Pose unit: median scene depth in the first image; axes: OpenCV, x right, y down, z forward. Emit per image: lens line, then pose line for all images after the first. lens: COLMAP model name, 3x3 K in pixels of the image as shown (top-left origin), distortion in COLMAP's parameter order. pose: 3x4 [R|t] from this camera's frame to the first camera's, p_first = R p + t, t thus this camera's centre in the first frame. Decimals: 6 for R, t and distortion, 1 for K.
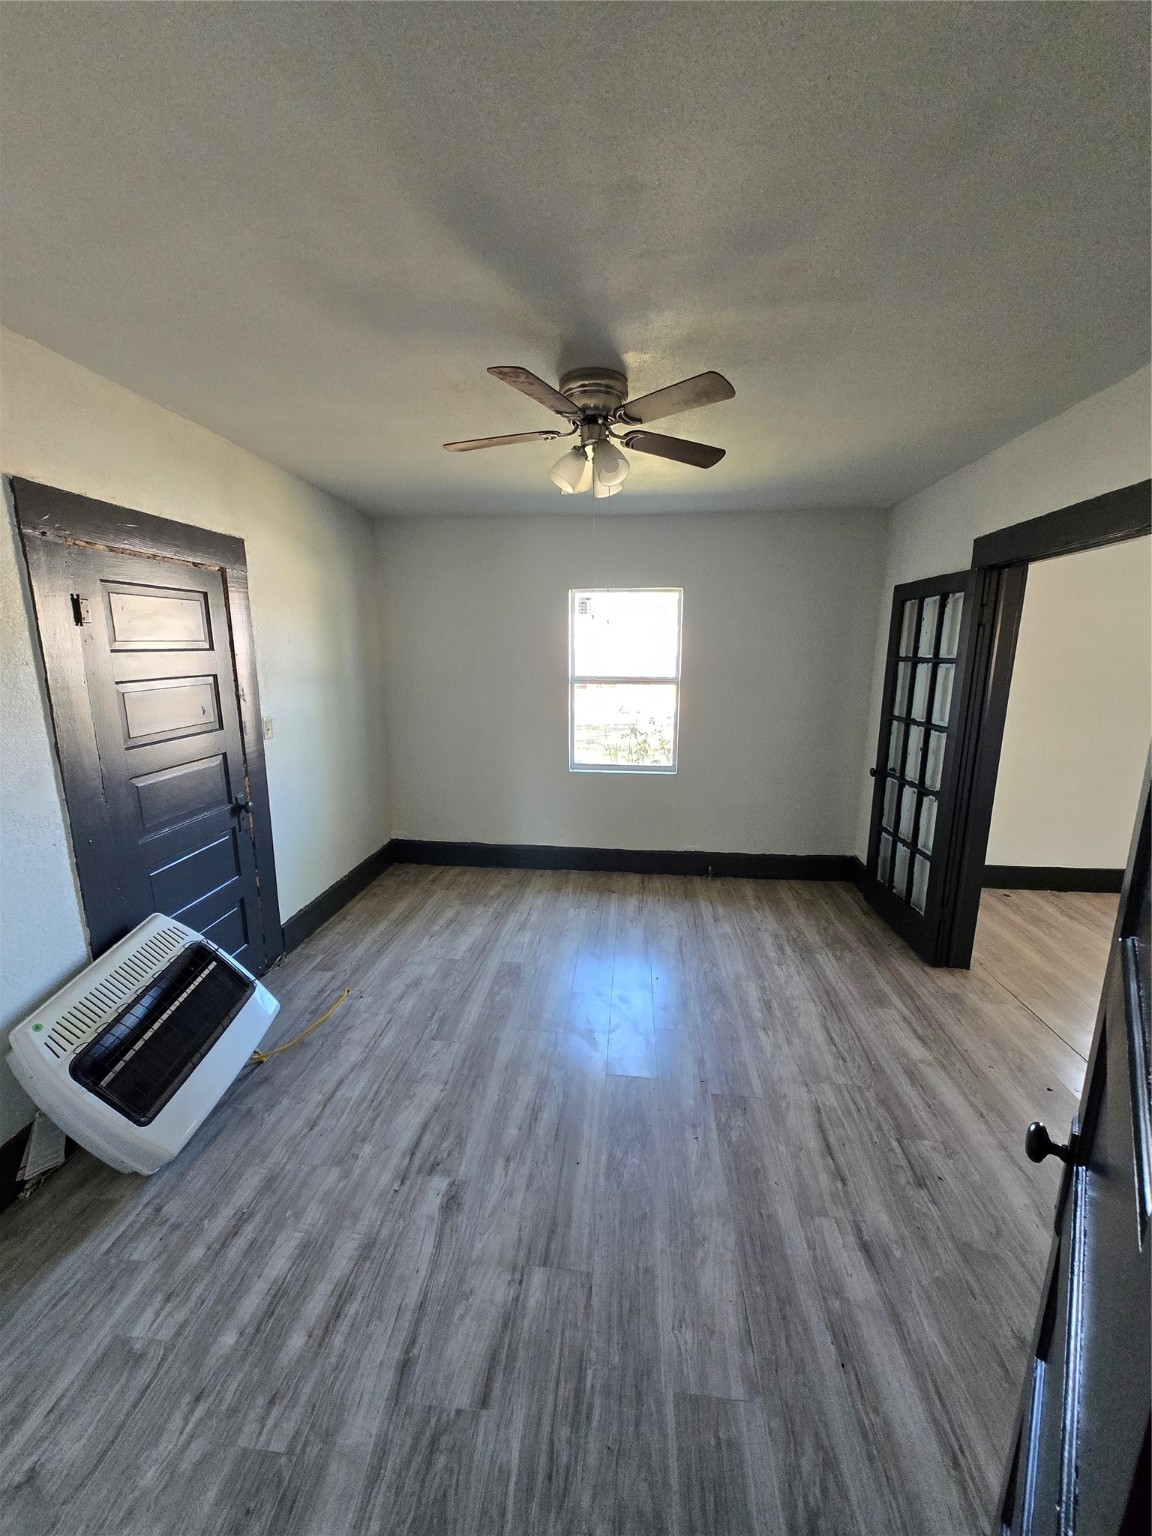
lens RADIAL K [[597.5, 0, 564.1], [0, 597.5, 773.8], [0, 0, 1]] dist [-0.004681, -0.000458]
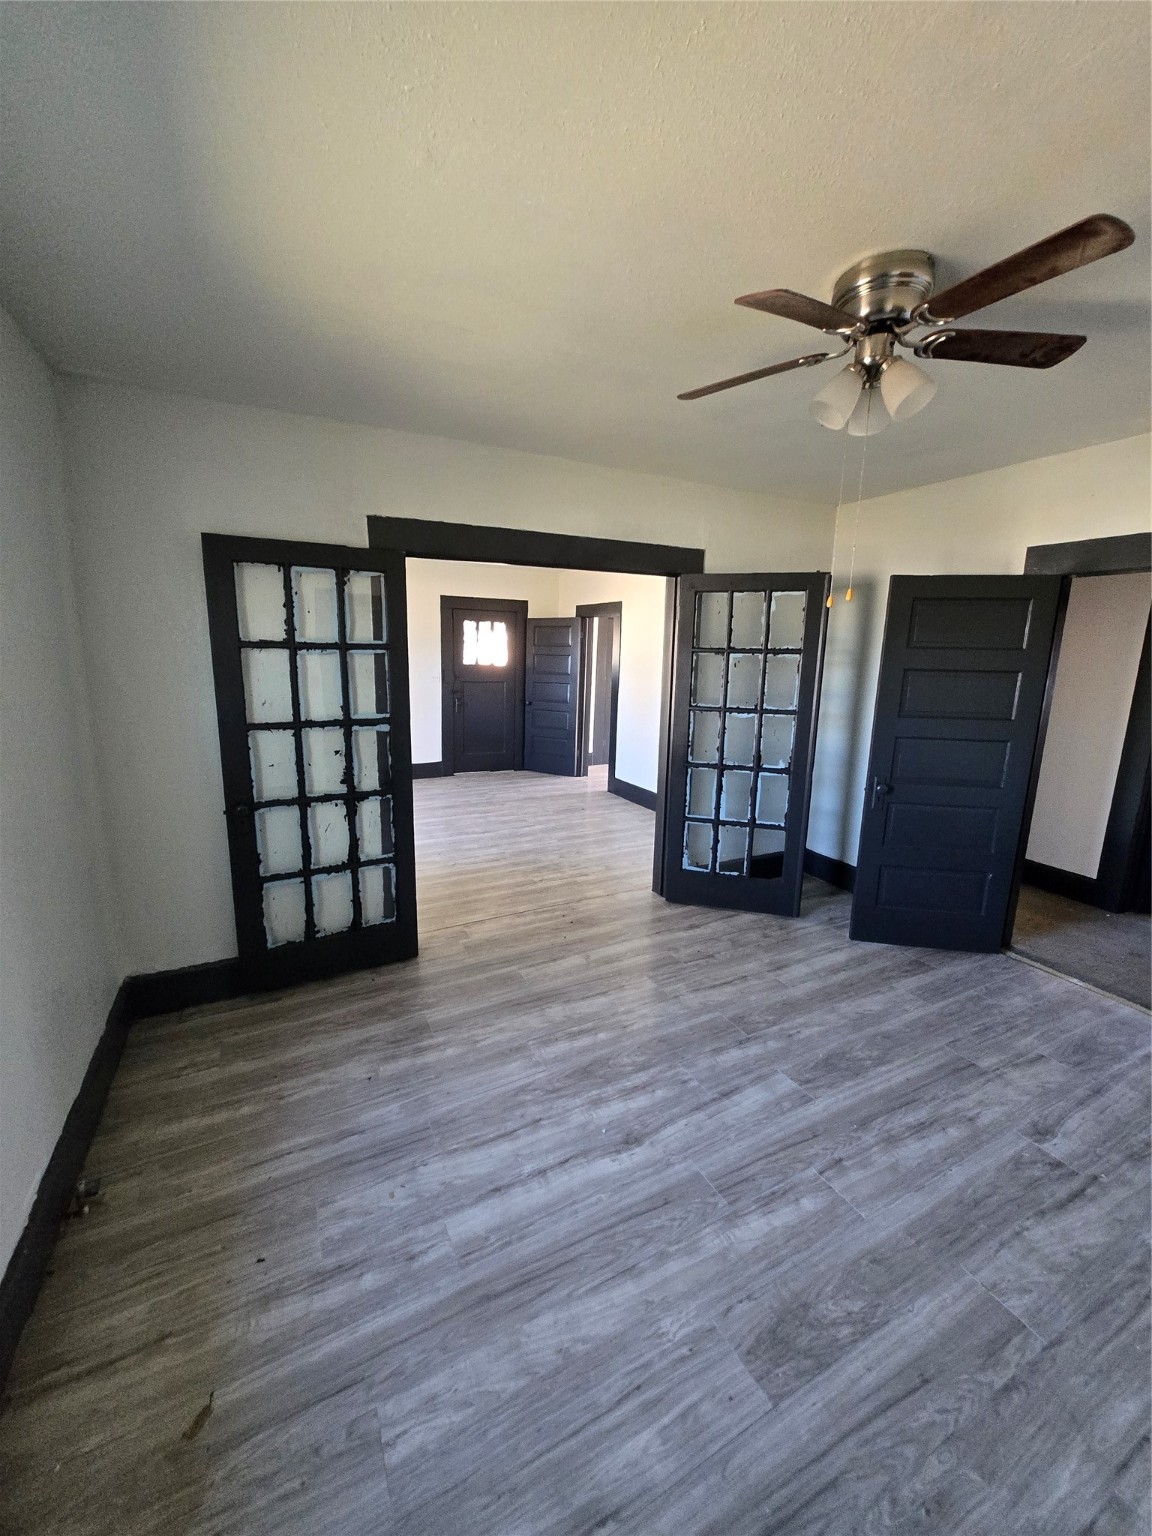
lens RADIAL K [[597.5, 0, 577.1], [0, 597.5, 770.7], [0, 0, 1]] dist [-0.004681, -0.000458]
pose [[-0.557017, -0.175231, 0.811804, -0.332169], [0.155695, 0.938124, 0.309327, -0.273345], [-0.815777, 0.298694, -0.495268, 1.395830]]
